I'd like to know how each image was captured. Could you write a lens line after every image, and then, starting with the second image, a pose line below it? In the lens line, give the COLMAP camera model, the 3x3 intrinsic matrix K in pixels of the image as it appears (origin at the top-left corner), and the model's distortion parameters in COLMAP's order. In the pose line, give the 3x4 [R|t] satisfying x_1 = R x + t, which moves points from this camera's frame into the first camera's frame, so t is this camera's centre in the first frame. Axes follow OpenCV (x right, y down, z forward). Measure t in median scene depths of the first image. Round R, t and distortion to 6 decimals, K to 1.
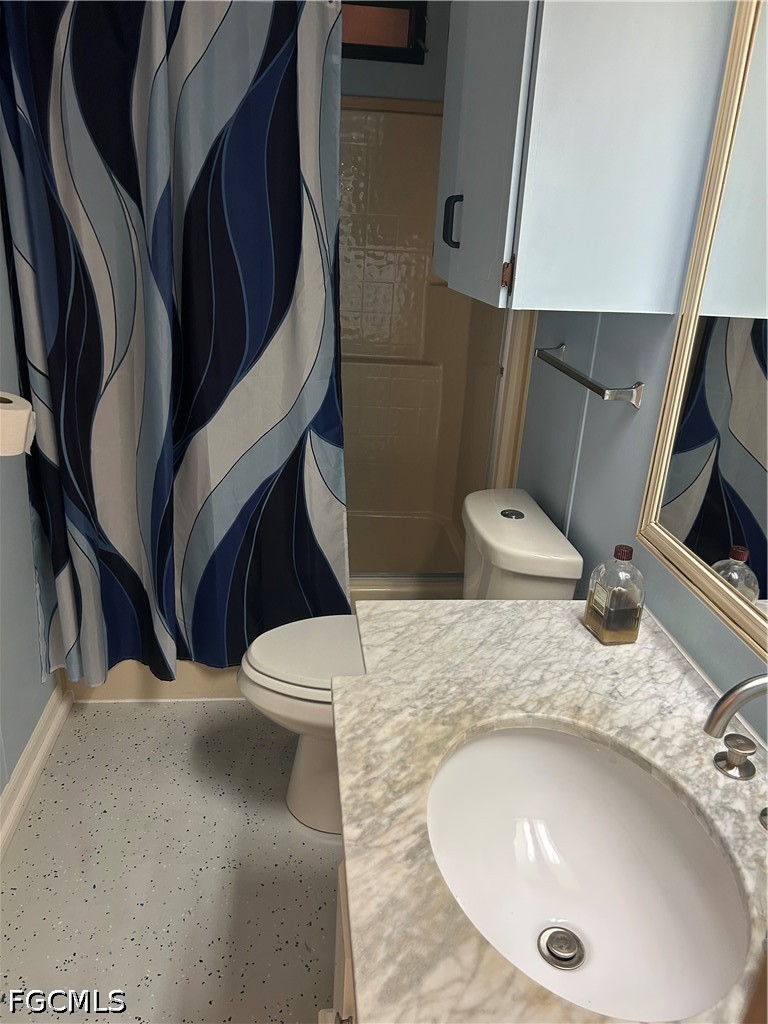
lens RADIAL K [[763.5, 0, 382.3], [0, 763.5, 514.0], [0, 0, 1]] dist [0.046006, -0.052278]
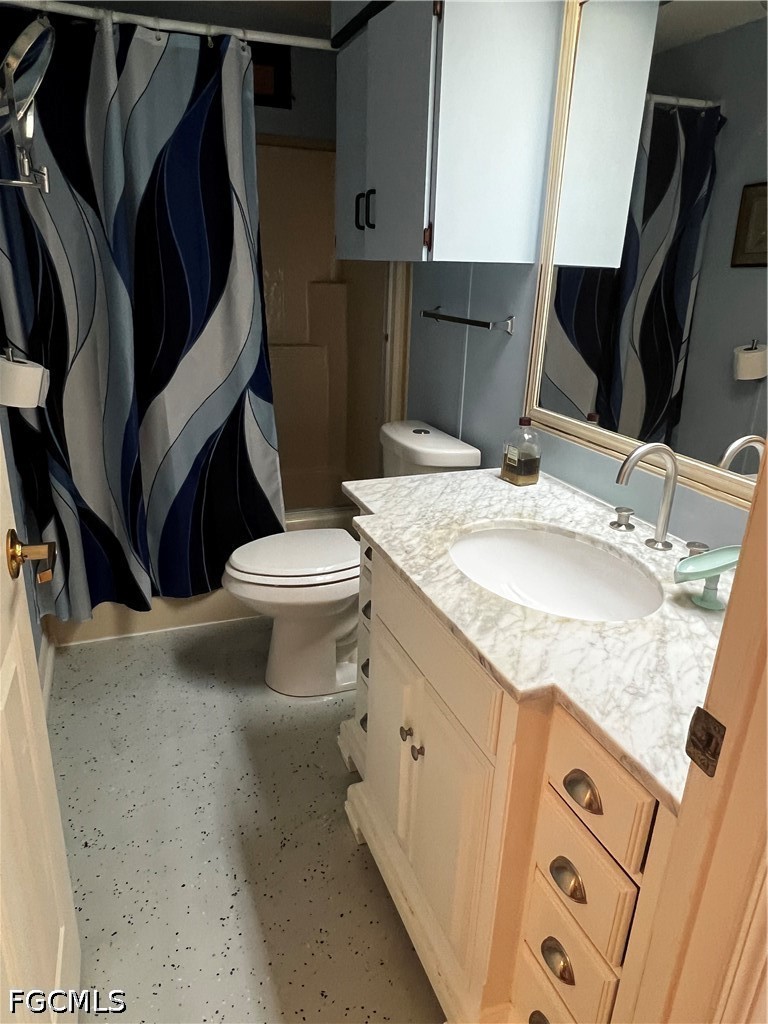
lens RADIAL K [[669.1, 0, 380.2], [0, 669.1, 510.7], [0, 0, 1]] dist [0.002175, -0.001121]
pose [[0.965206, -0.113000, 0.235813, -0.241931], [0.116483, 0.993192, -0.000845, 0.164837], [-0.234112, 0.028284, 0.971798, -0.159190]]
